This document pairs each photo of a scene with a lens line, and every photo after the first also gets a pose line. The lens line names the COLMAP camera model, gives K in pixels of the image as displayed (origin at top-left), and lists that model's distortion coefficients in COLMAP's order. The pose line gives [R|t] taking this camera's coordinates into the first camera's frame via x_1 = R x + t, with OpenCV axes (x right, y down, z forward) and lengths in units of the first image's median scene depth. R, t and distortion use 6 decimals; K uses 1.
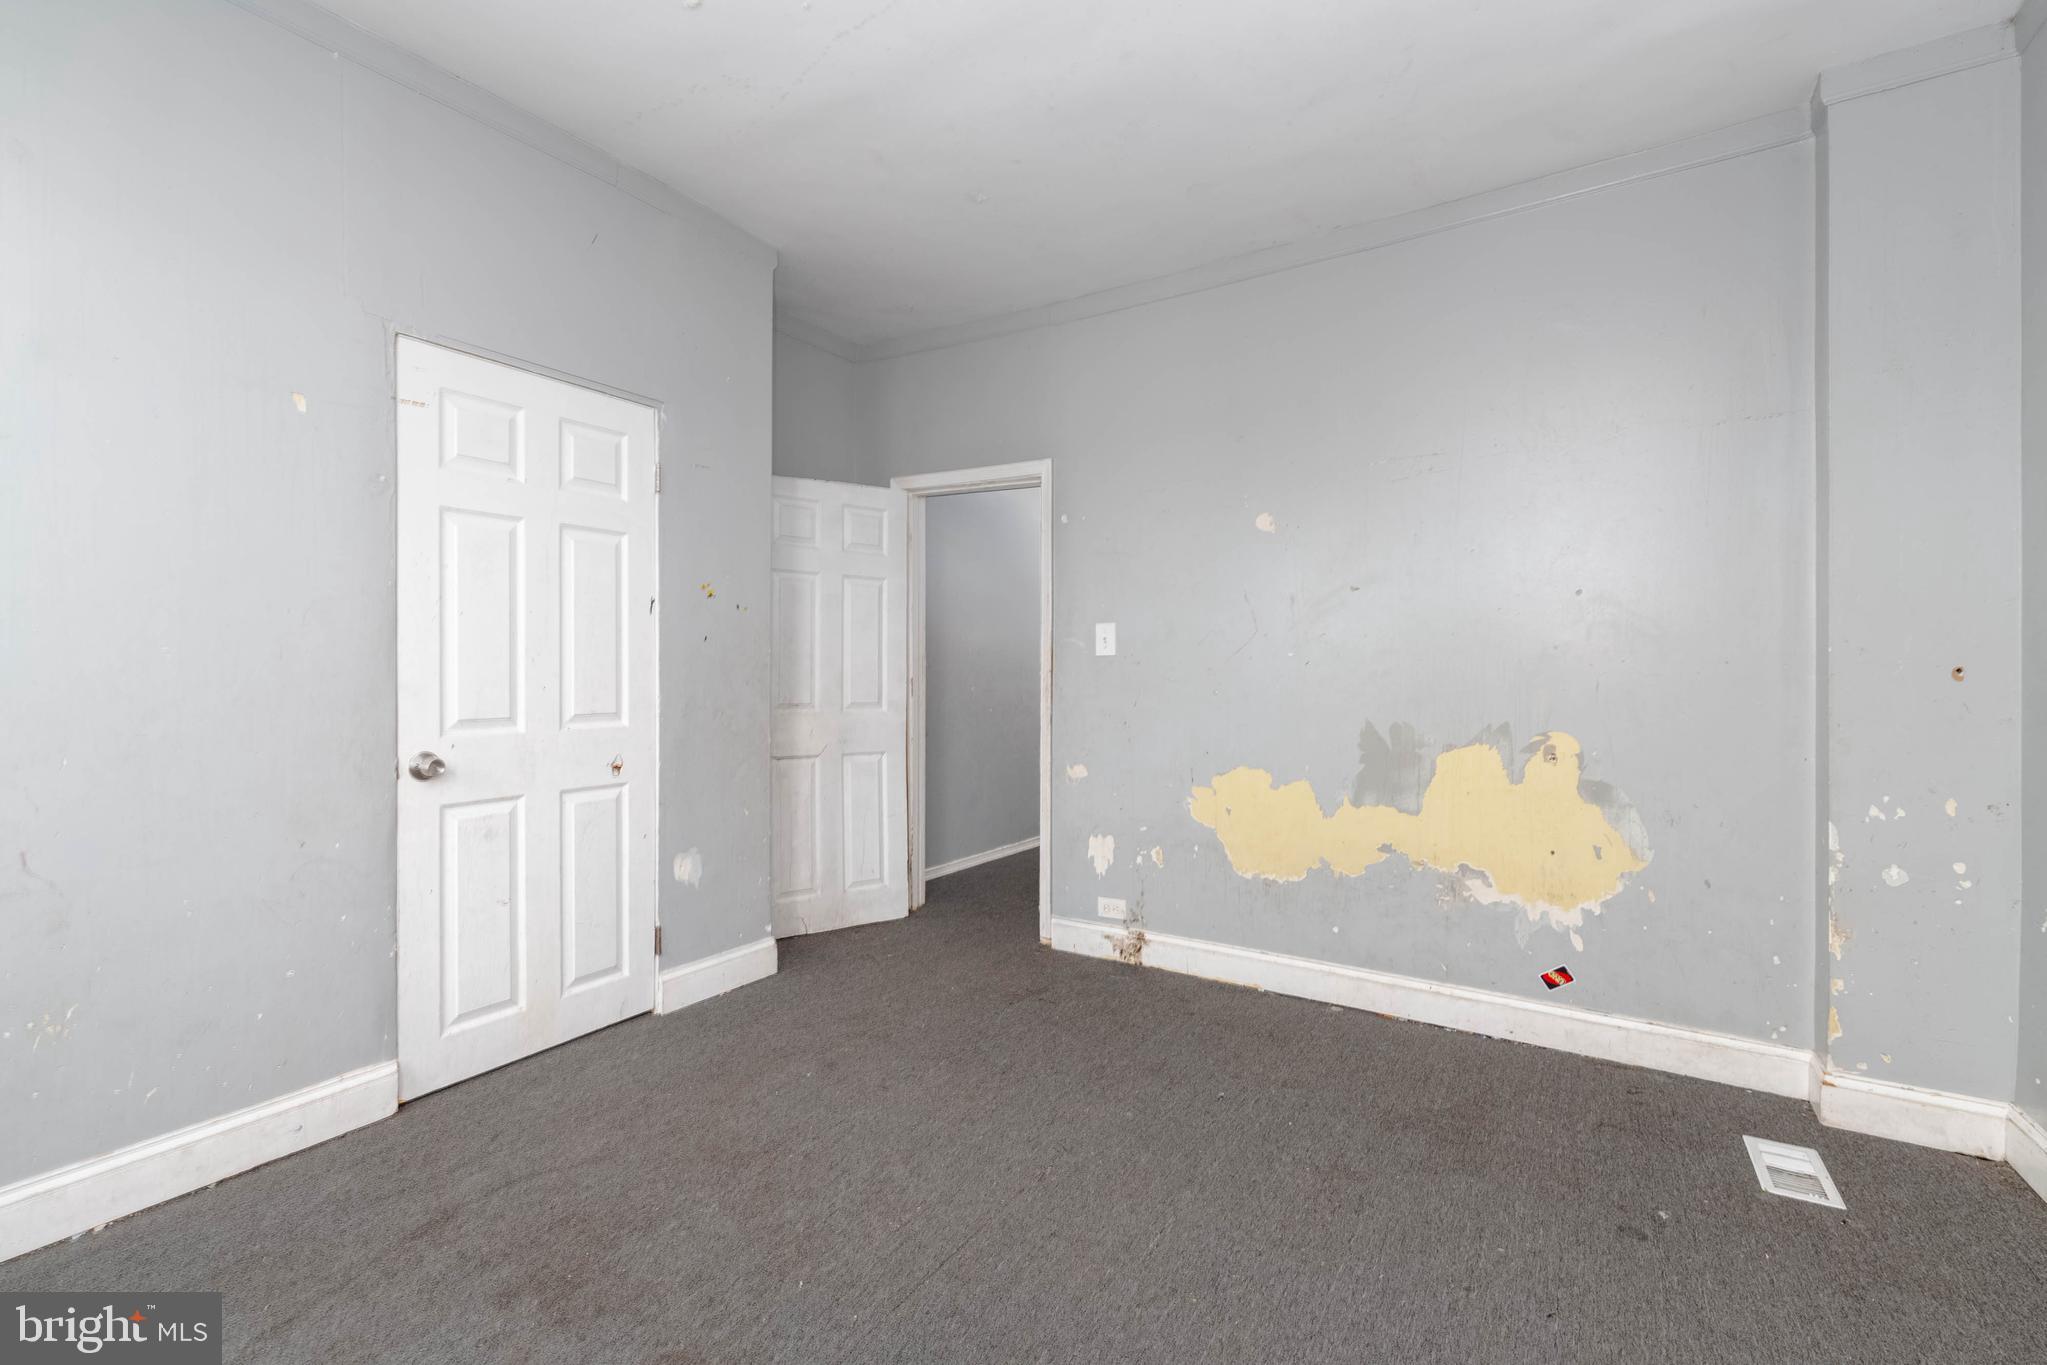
lens RADIAL K [[896.7, 0, 1030.4], [0, 896.7, 670.4], [0, 0, 1]] dist [-0.000081, -0.001728]
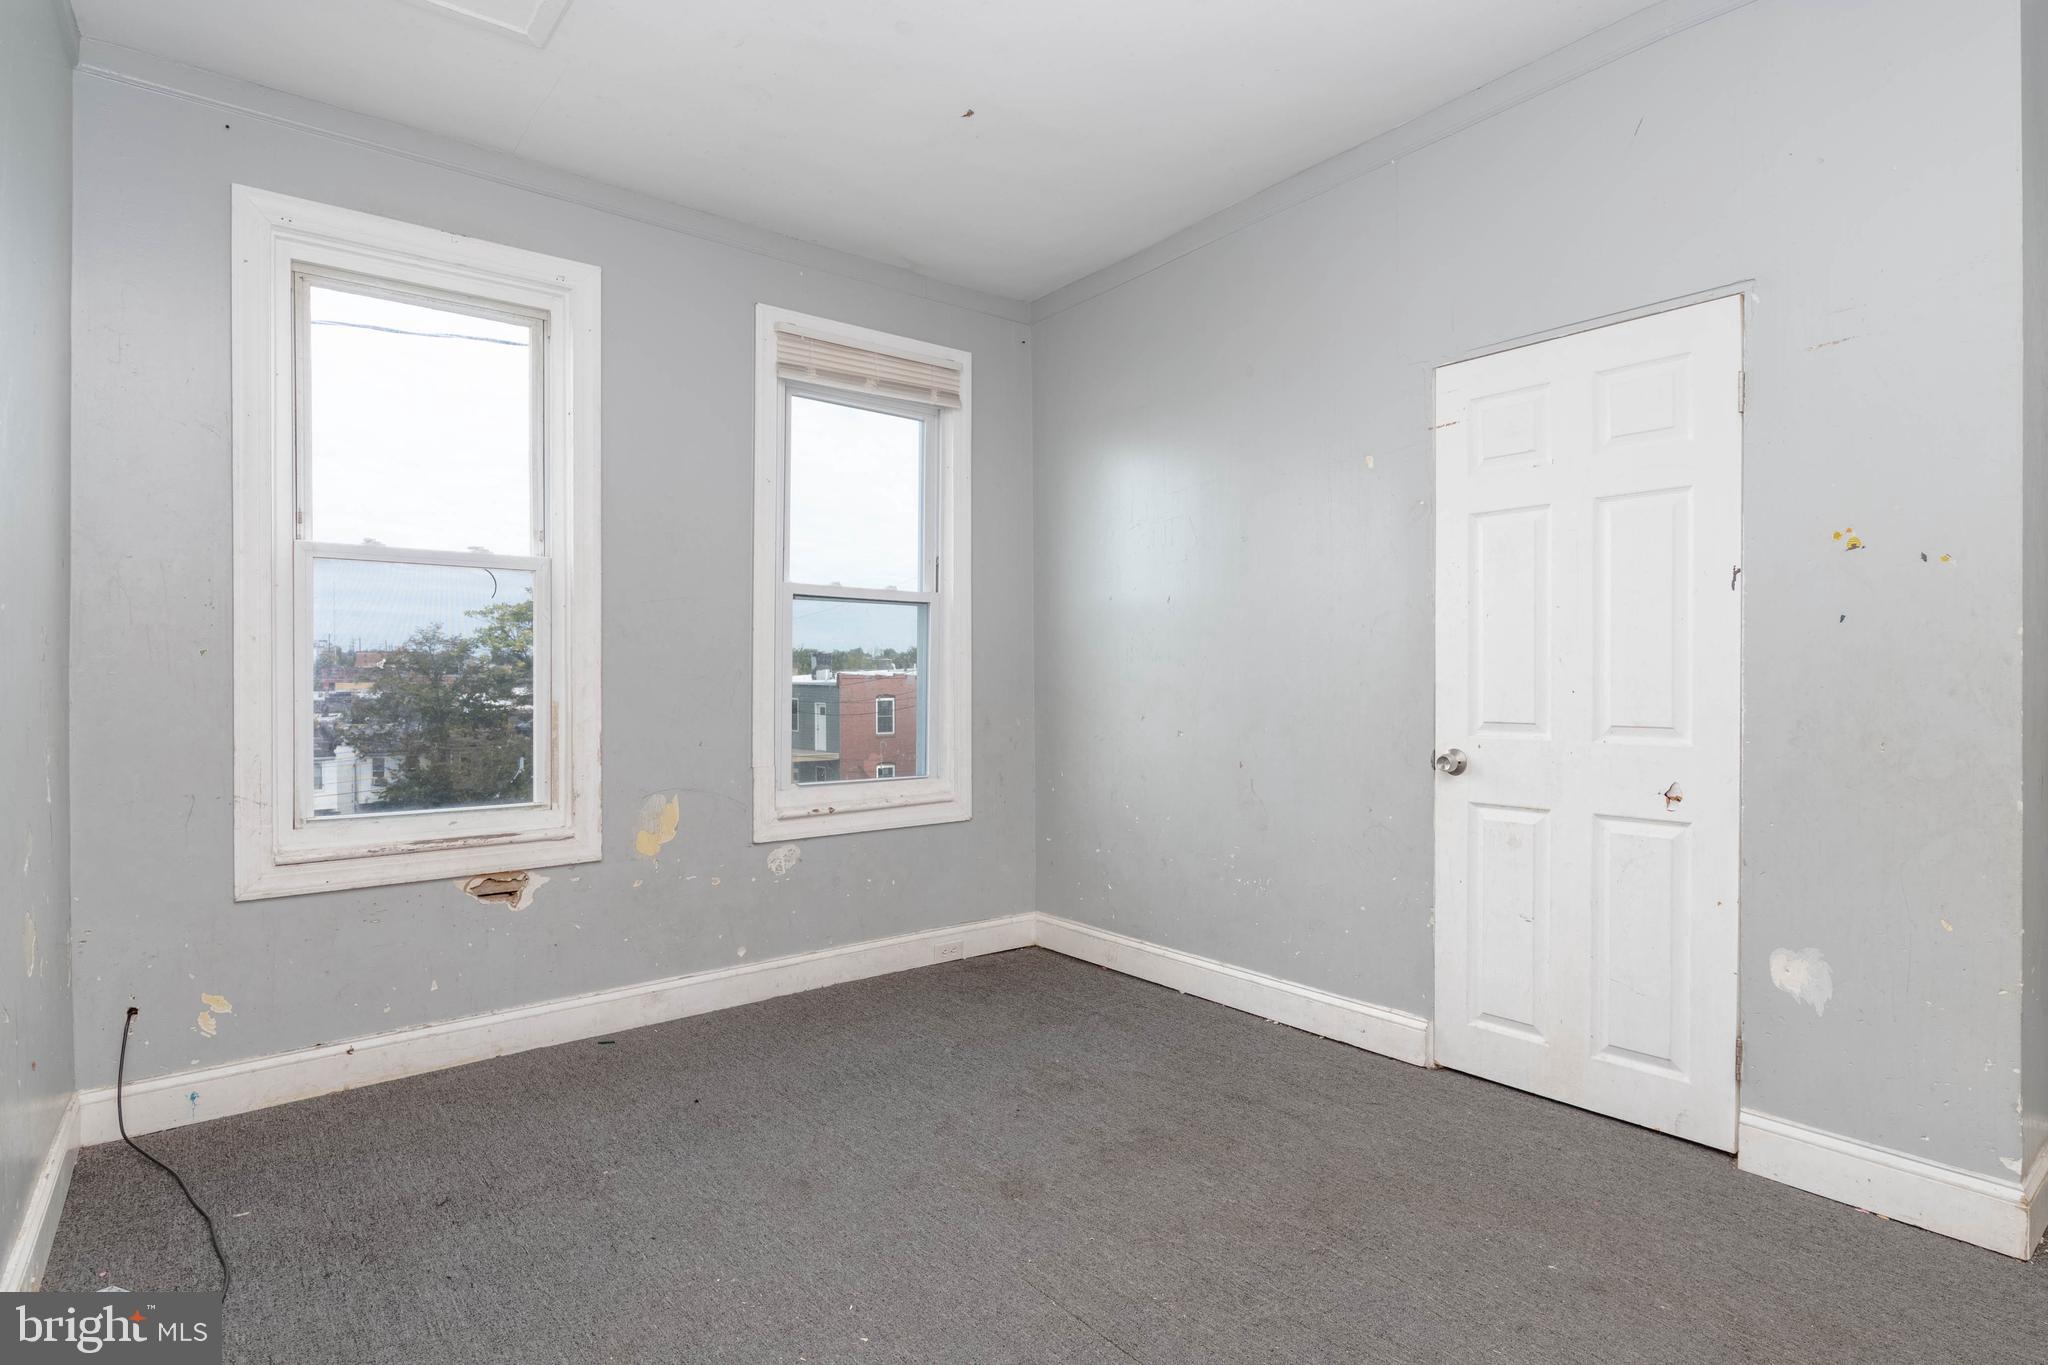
lens RADIAL K [[1060.1, 0, 1035.9], [0, 1060.1, 687.5], [0, 0, 1]] dist [-0.006699, -0.002662]
pose [[-0.343232, 0.014772, -0.939134, 0.653621], [0.003667, 0.999890, 0.014387, -0.001084], [0.939243, 0.001495, -0.343248, 0.935898]]
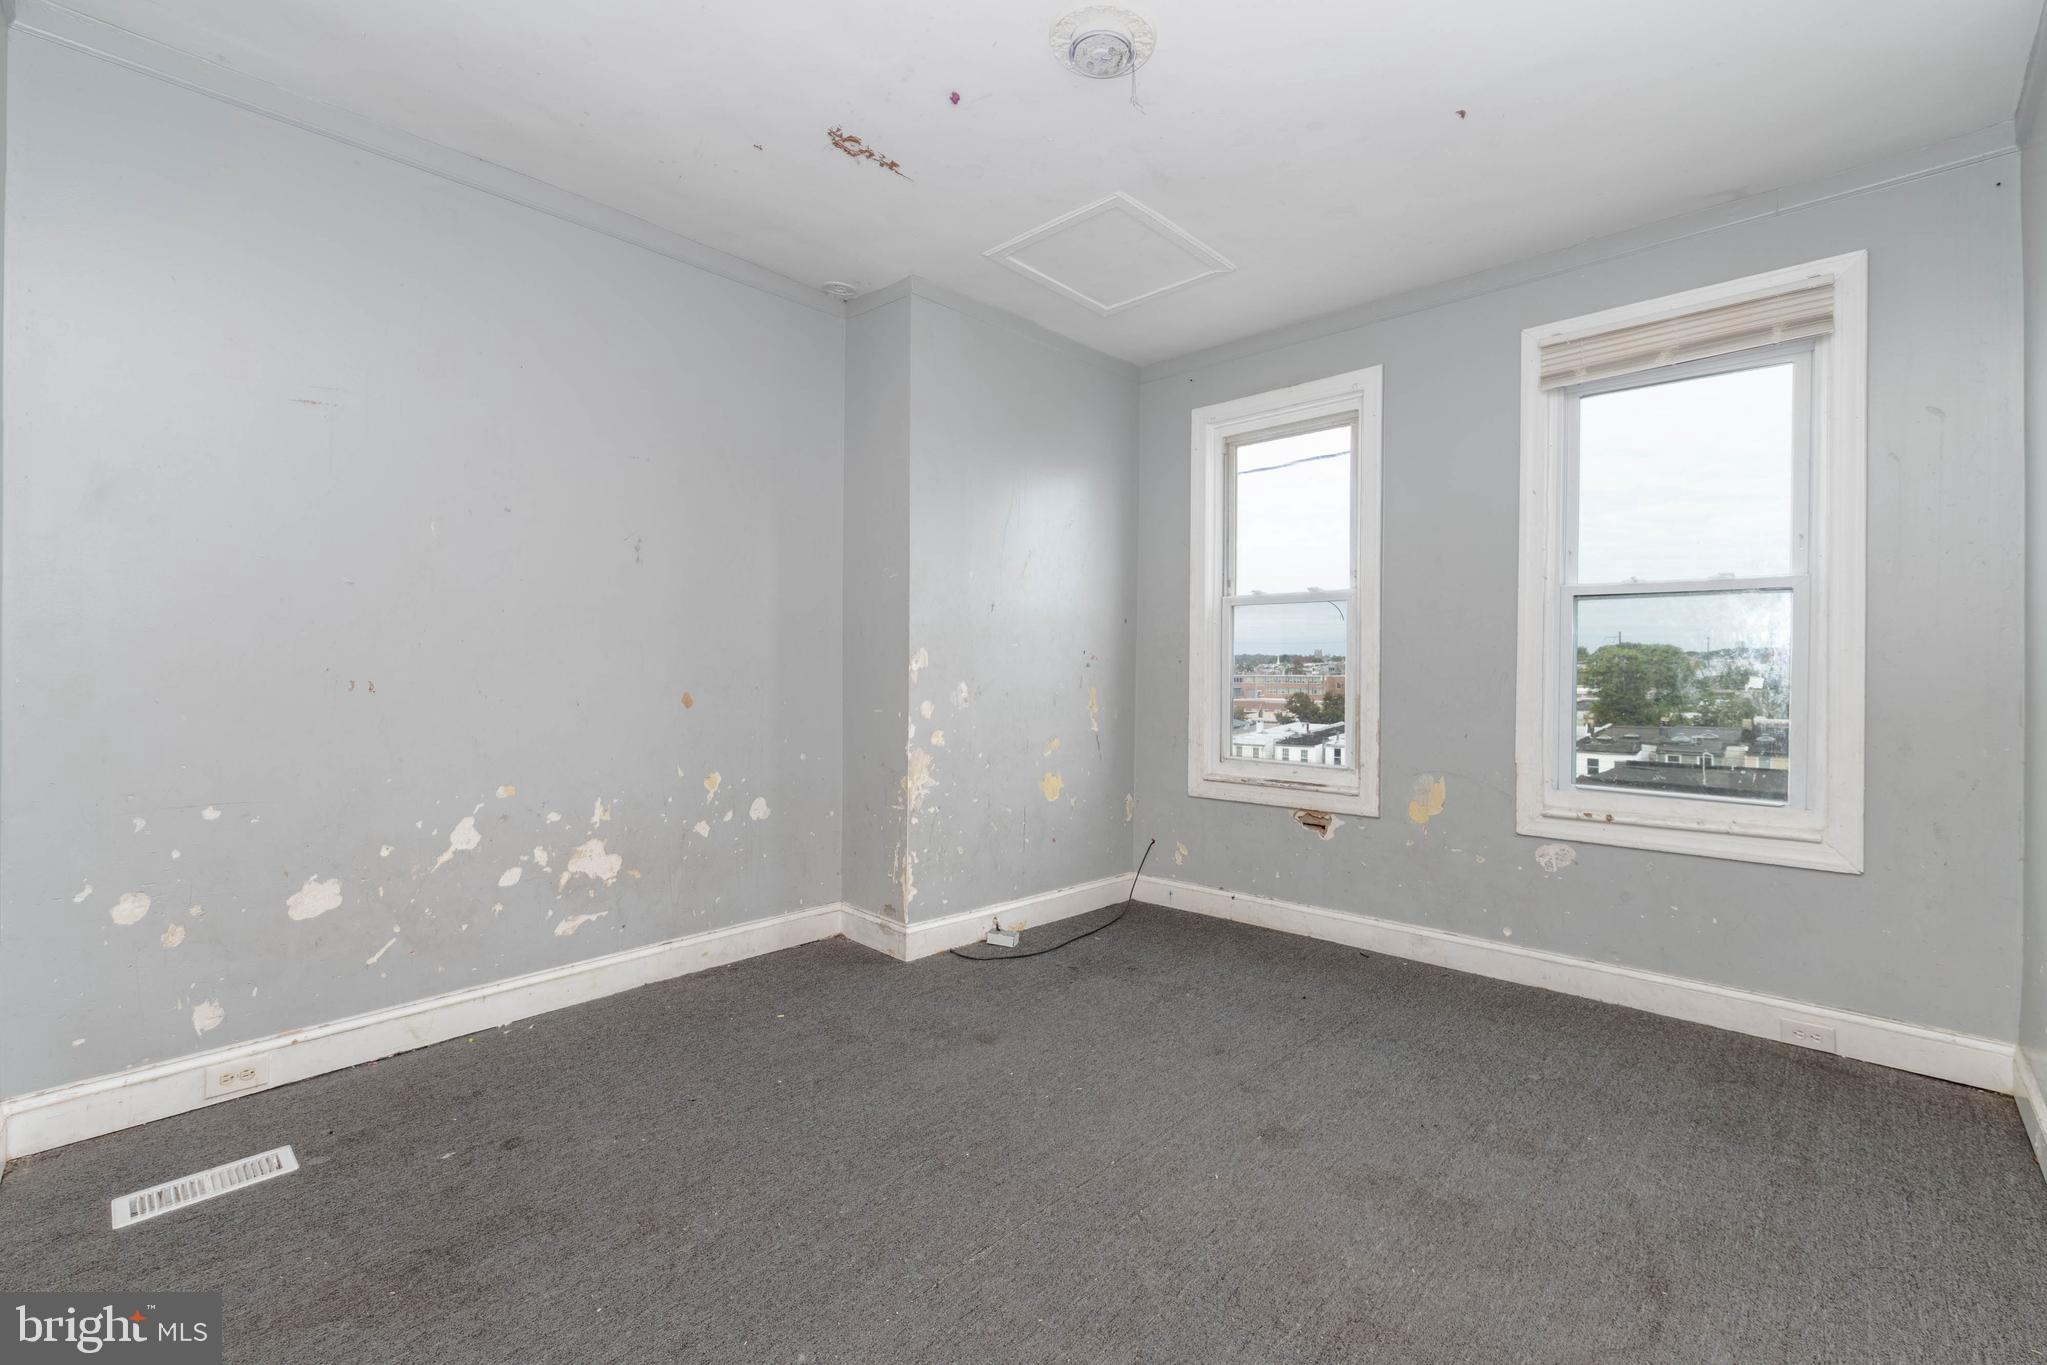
lens RADIAL K [[871.6, 0, 1011.7], [0, 871.6, 671.9], [0, 0, 1]] dist [-0.011053, -0.002961]
pose [[-0.969783, -0.005930, 0.243897, -0.184841], [-0.007319, 0.999962, -0.004785, 0.006353], [-0.243859, -0.006426, -0.969789, 1.504068]]
